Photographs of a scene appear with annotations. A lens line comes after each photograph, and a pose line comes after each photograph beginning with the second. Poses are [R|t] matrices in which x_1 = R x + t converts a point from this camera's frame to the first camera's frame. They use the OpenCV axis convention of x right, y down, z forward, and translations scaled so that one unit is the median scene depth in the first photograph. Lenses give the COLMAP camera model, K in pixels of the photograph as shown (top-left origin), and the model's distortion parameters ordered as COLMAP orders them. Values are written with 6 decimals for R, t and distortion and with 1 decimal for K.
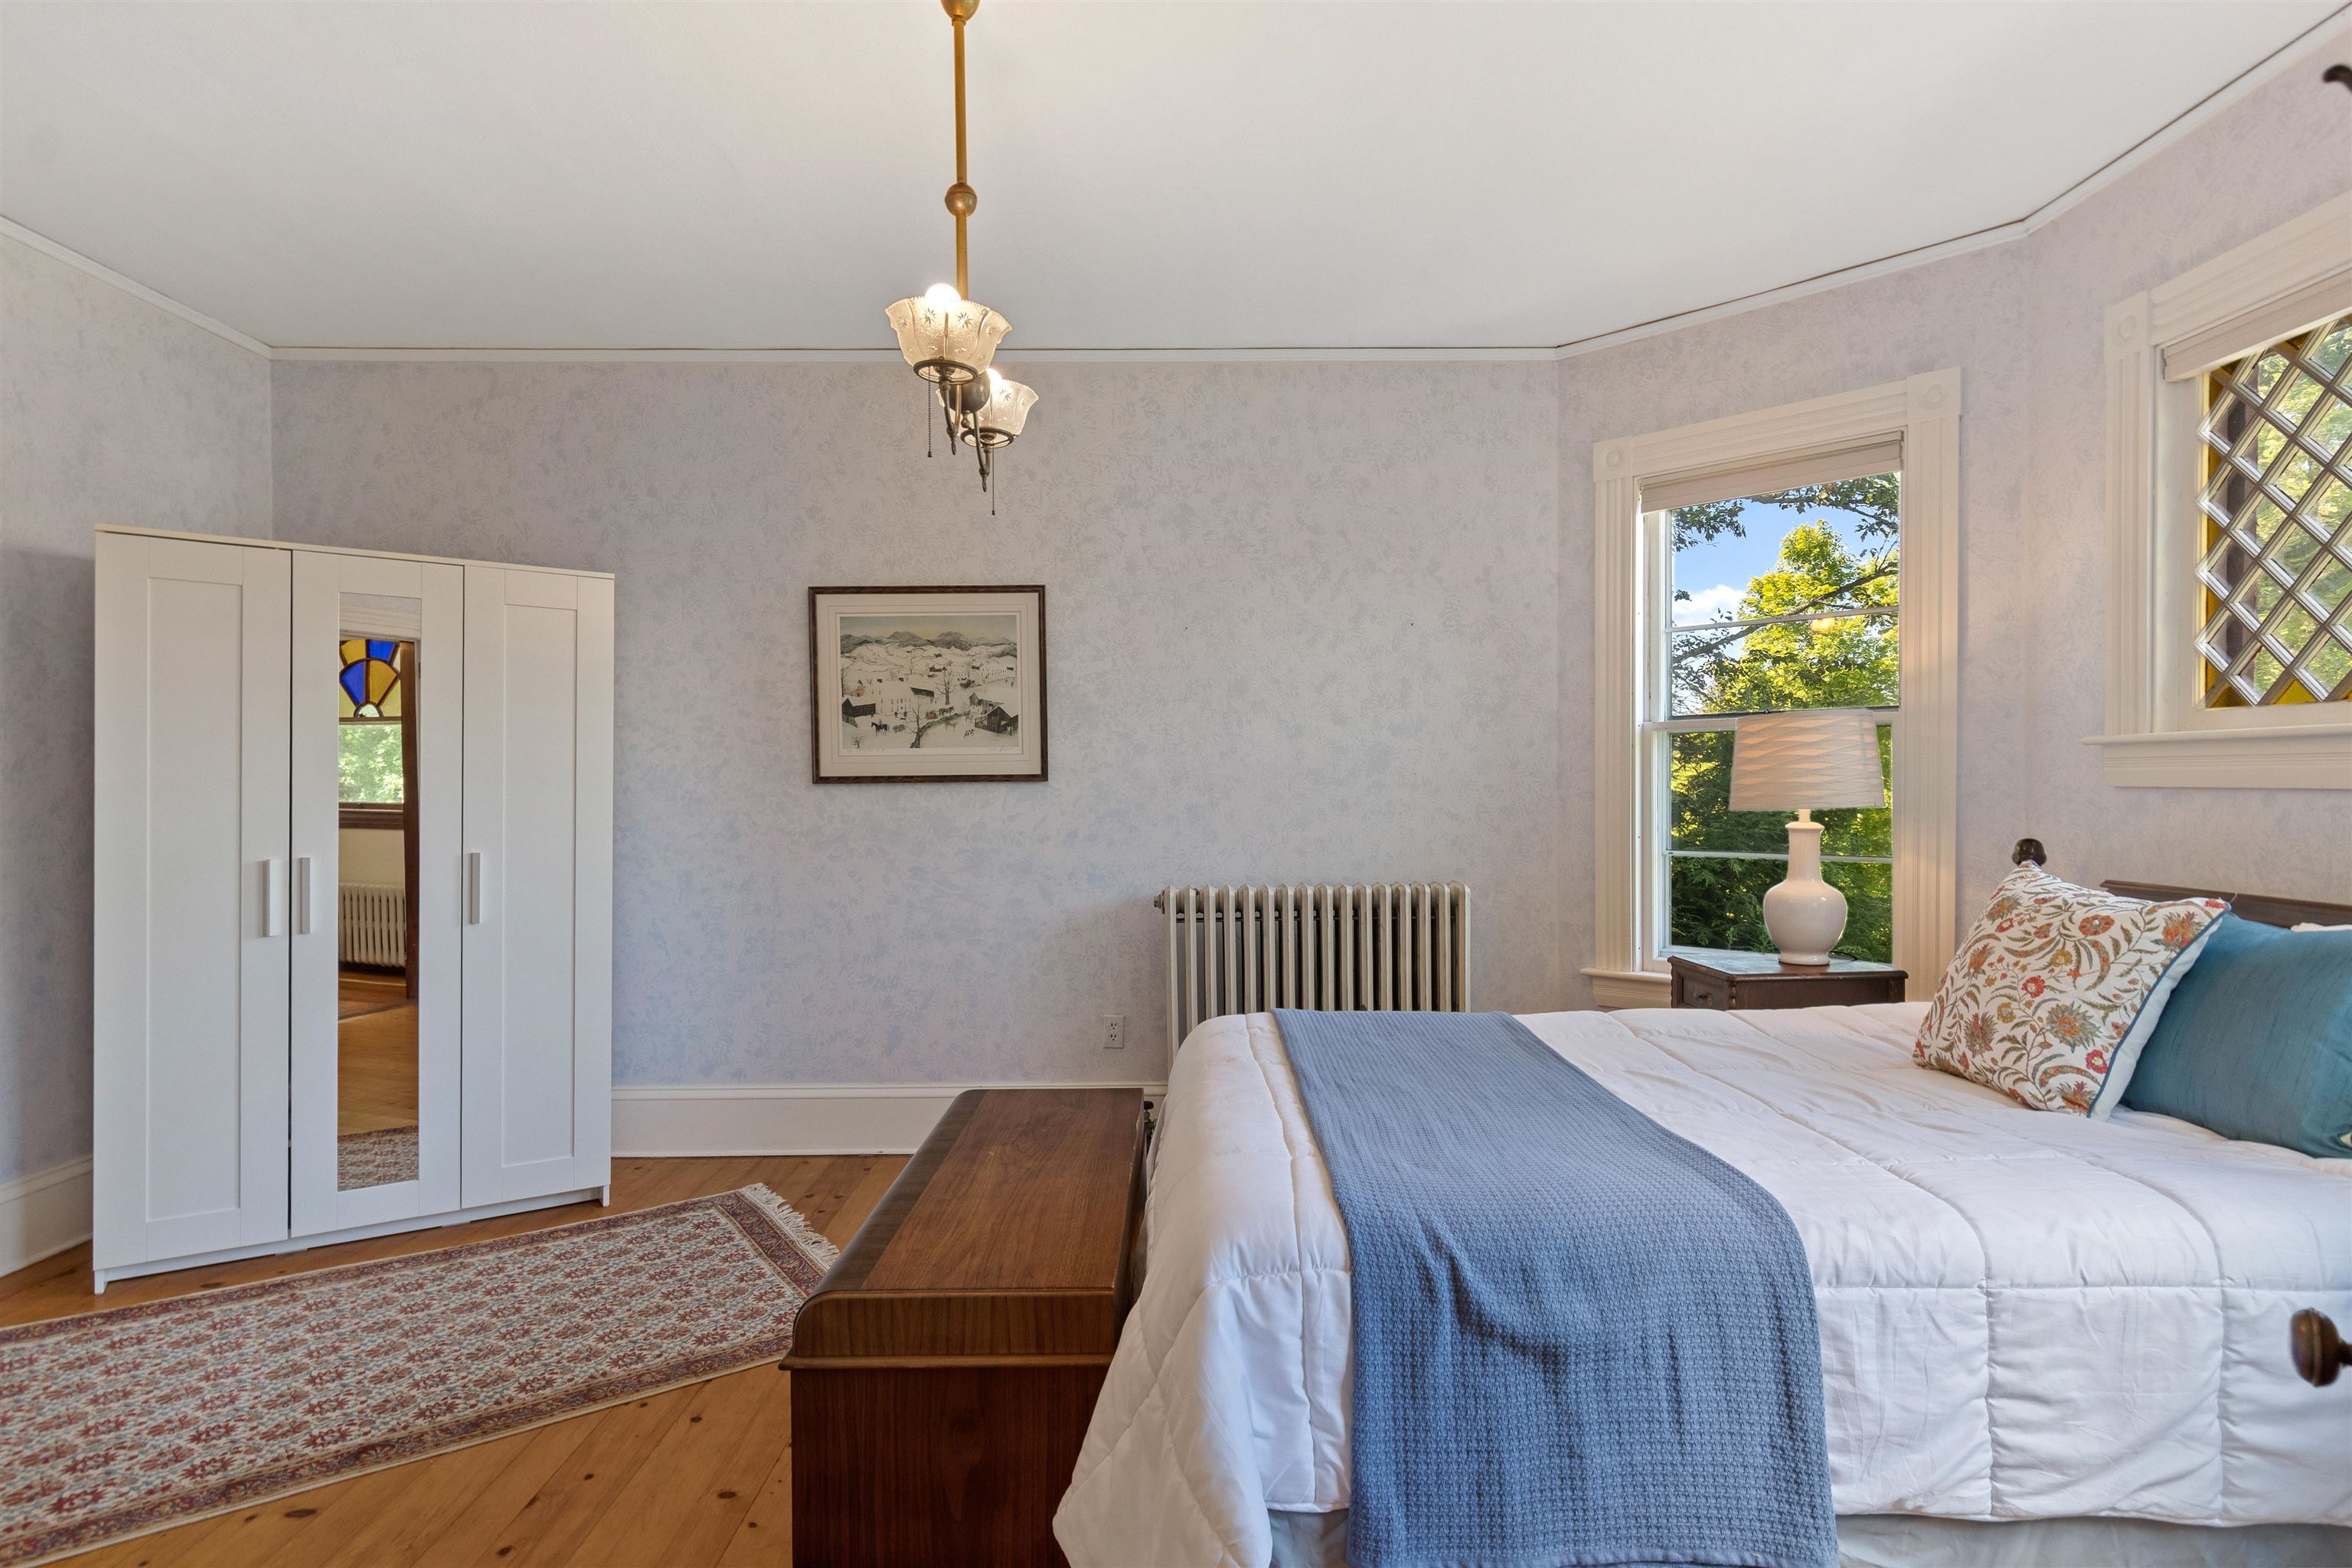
lens RADIAL K [[1217.1, 0, 1190.5], [0, 1217.1, 794.9], [0, 0, 1]] dist [0.000709, 0.000287]
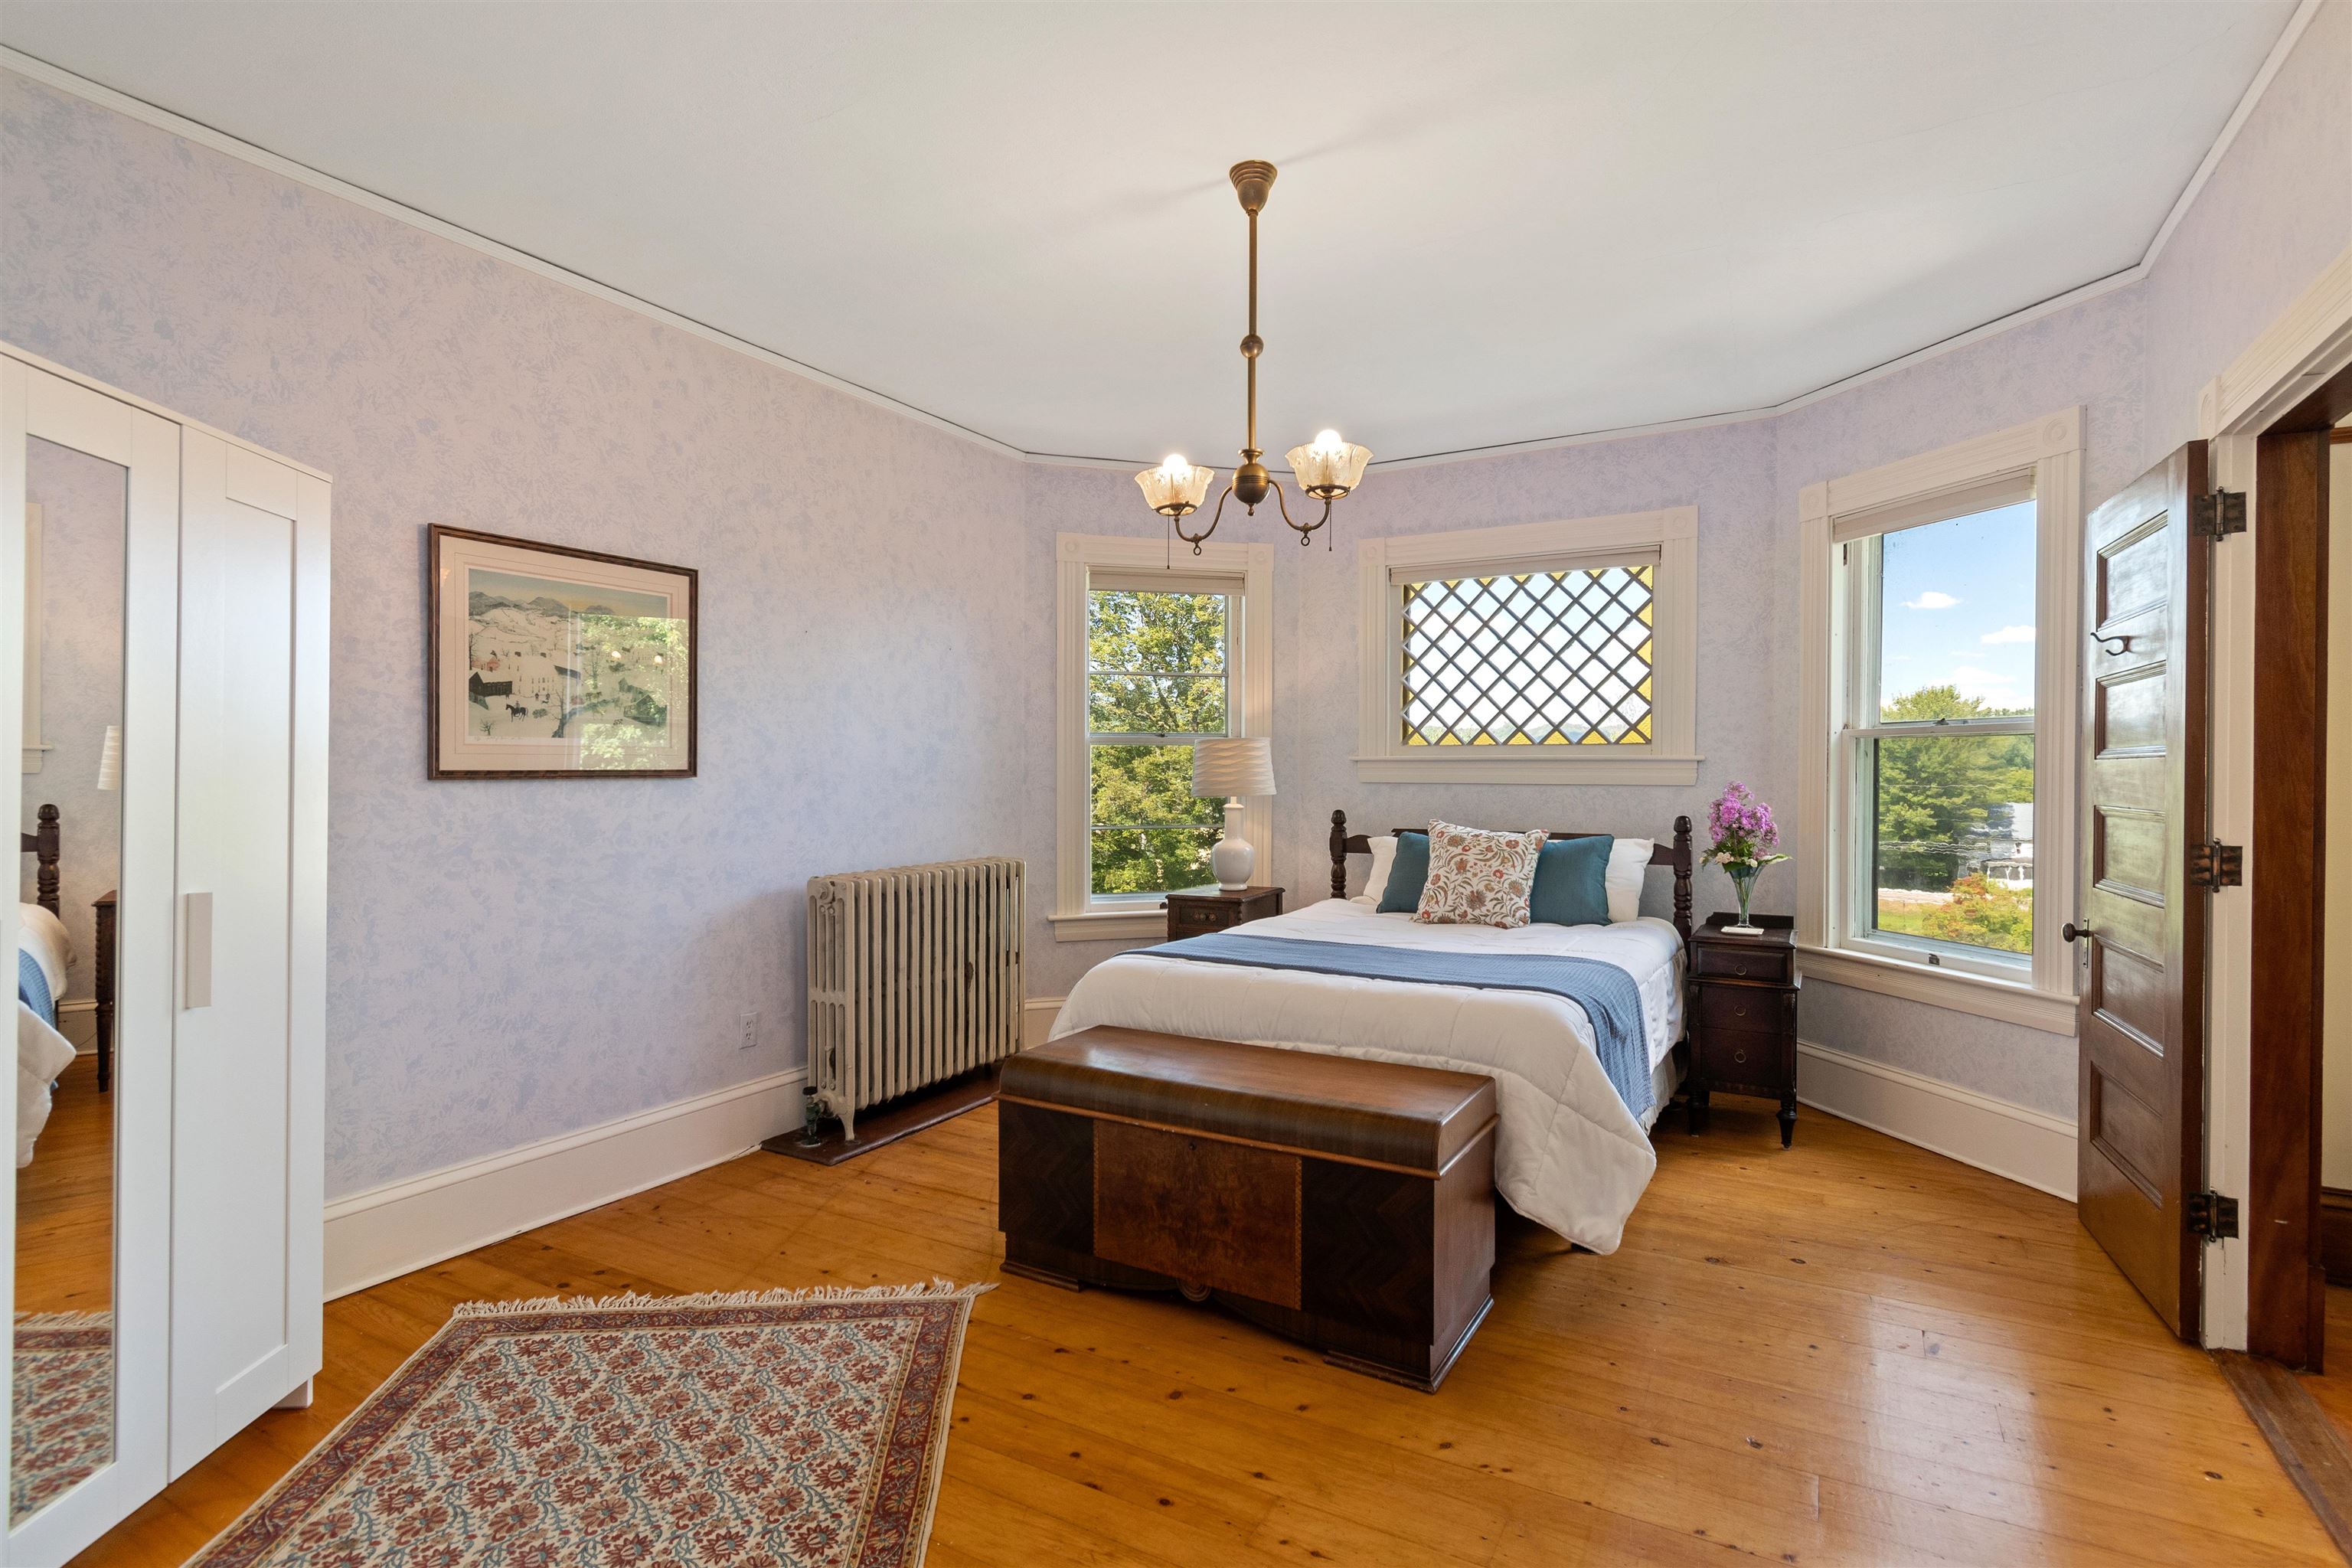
lens RADIAL K [[1121.1, 0, 1184.5], [0, 1121.1, 777.6], [0, 0, 1]] dist [-0.003263, -0.001470]
pose [[0.508079, 0.002148, 0.861308, -0.674653], [0.005396, 0.999969, -0.005677, -0.003969], [-0.861293, 0.007532, 0.508052, 0.232131]]
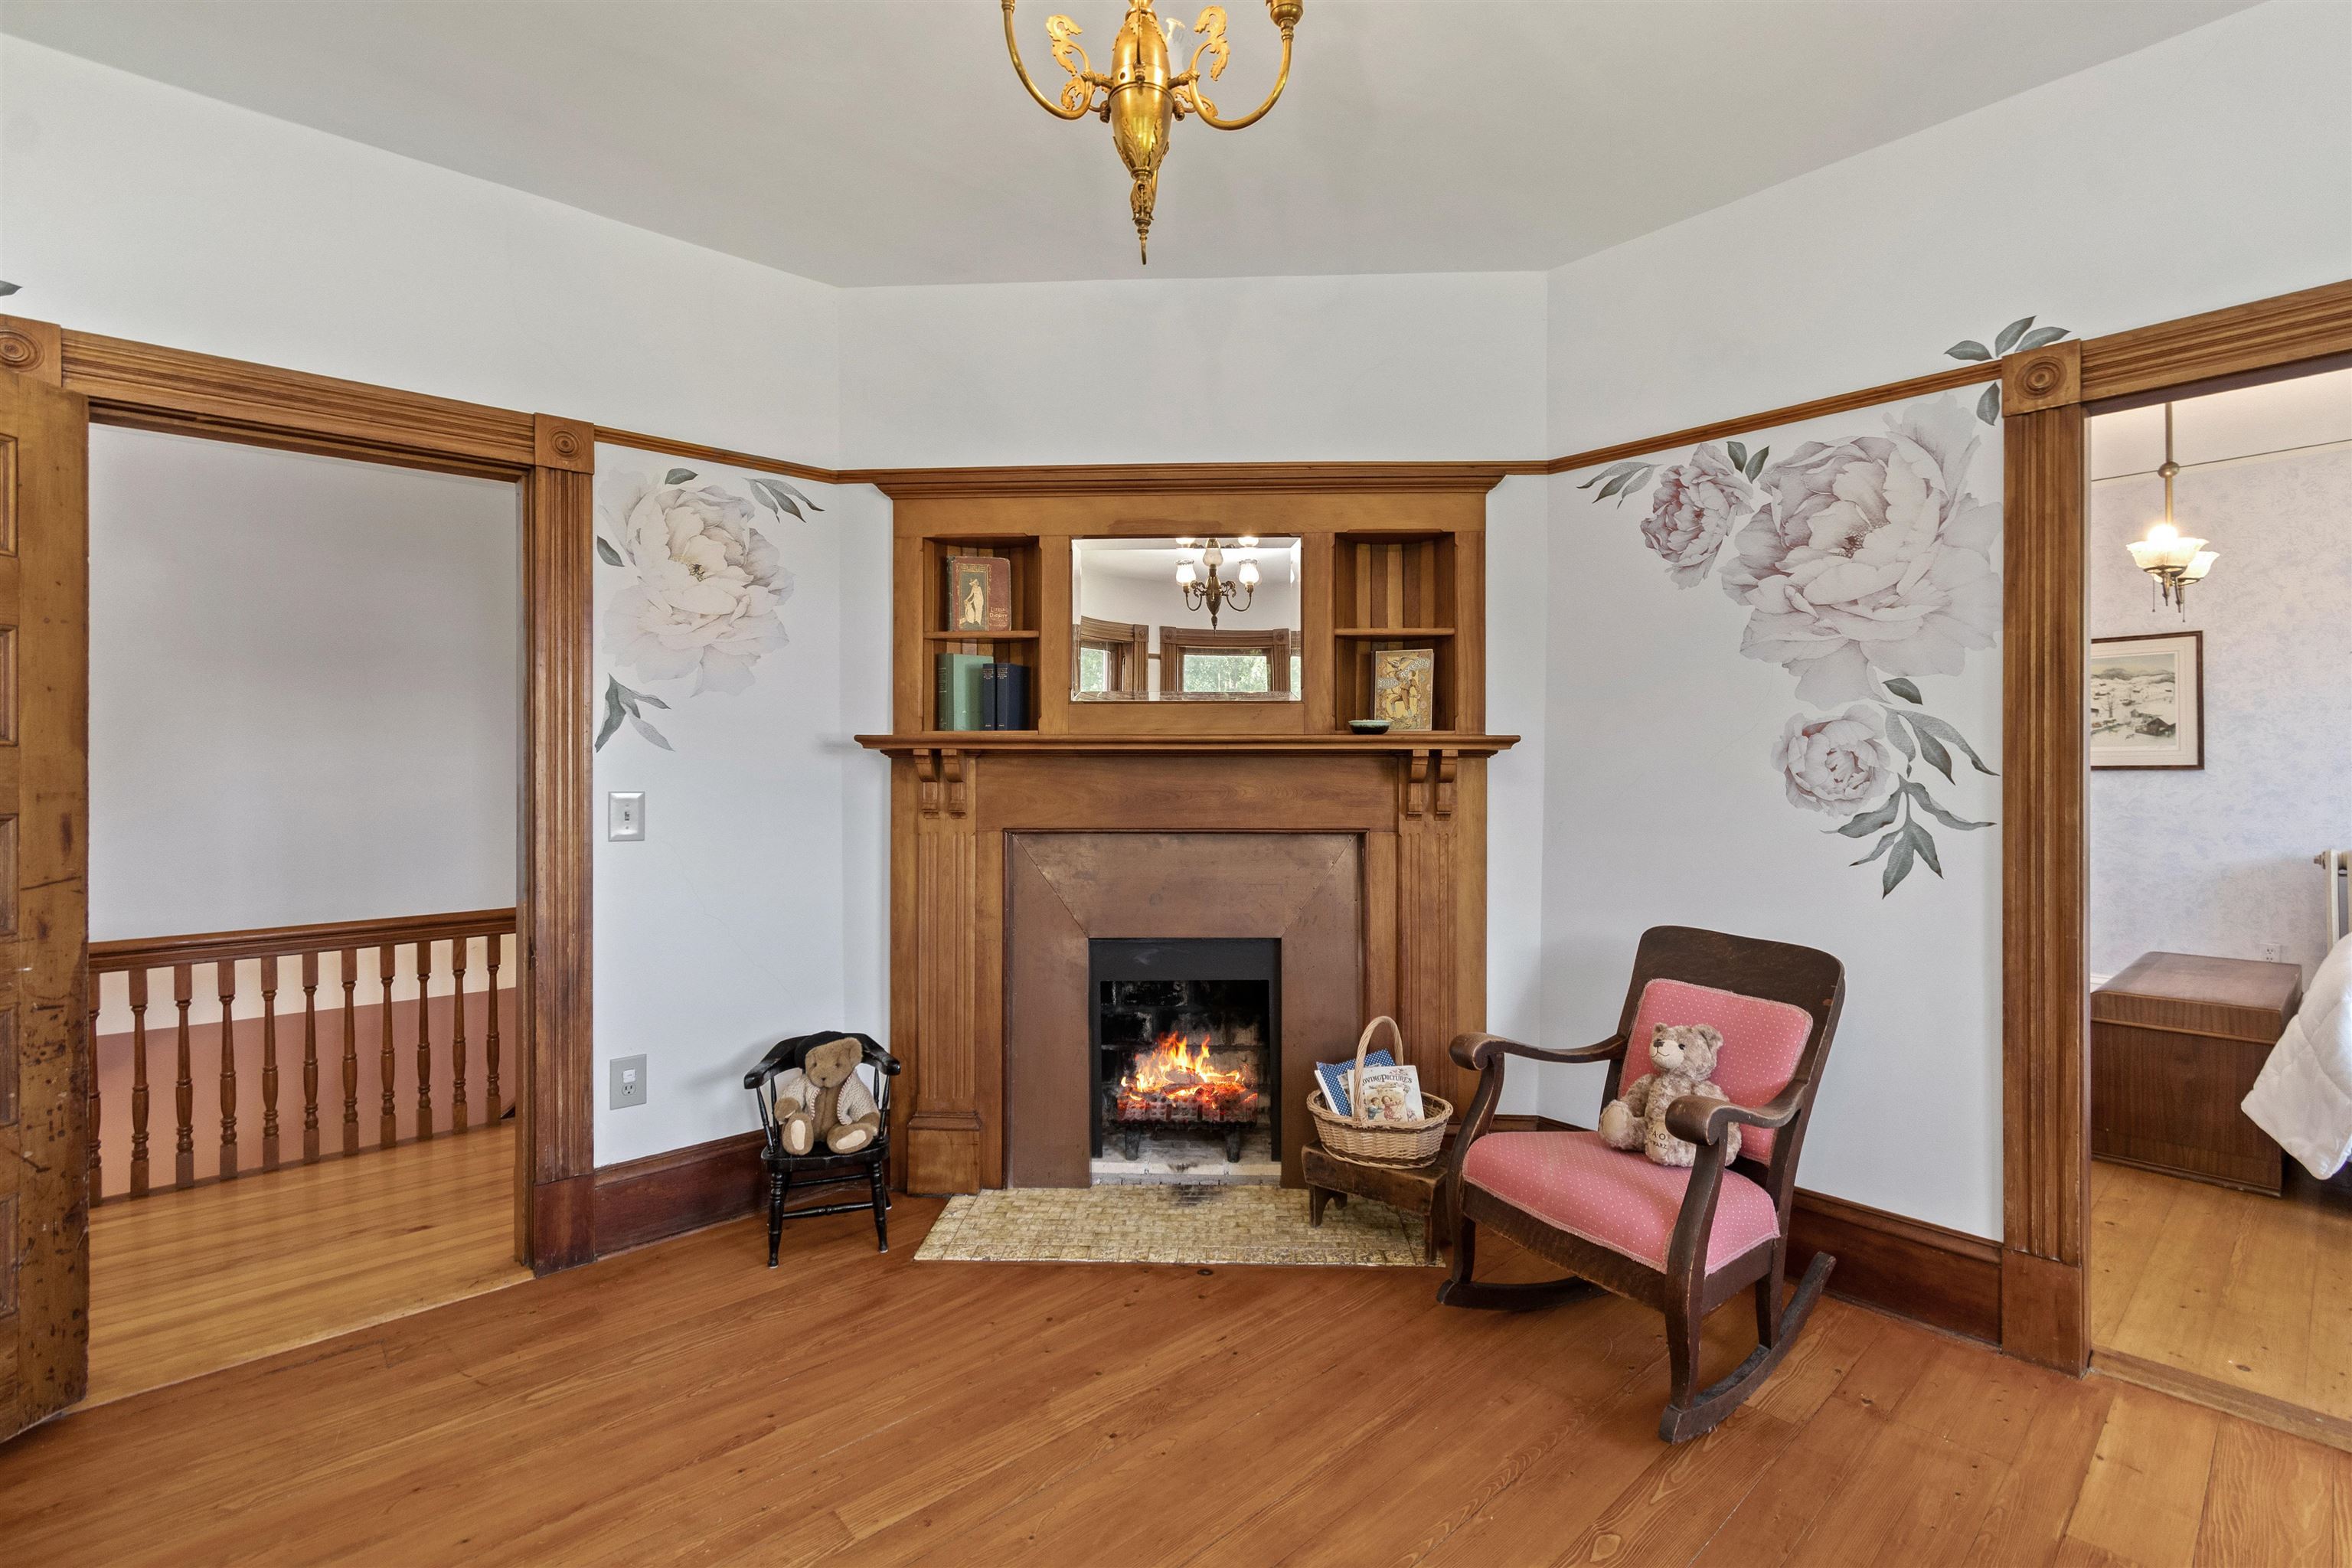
lens RADIAL K [[1057.4, 0, 1188.9], [0, 1057.4, 770.0], [0, 0, 1]] dist [0.000284, -0.000653]
pose [[0.659699, 0.003927, -0.751520, 0.026322], [-0.011802, 0.999917, -0.005134, 0.009170], [0.751437, 0.012256, 0.659691, -0.683215]]
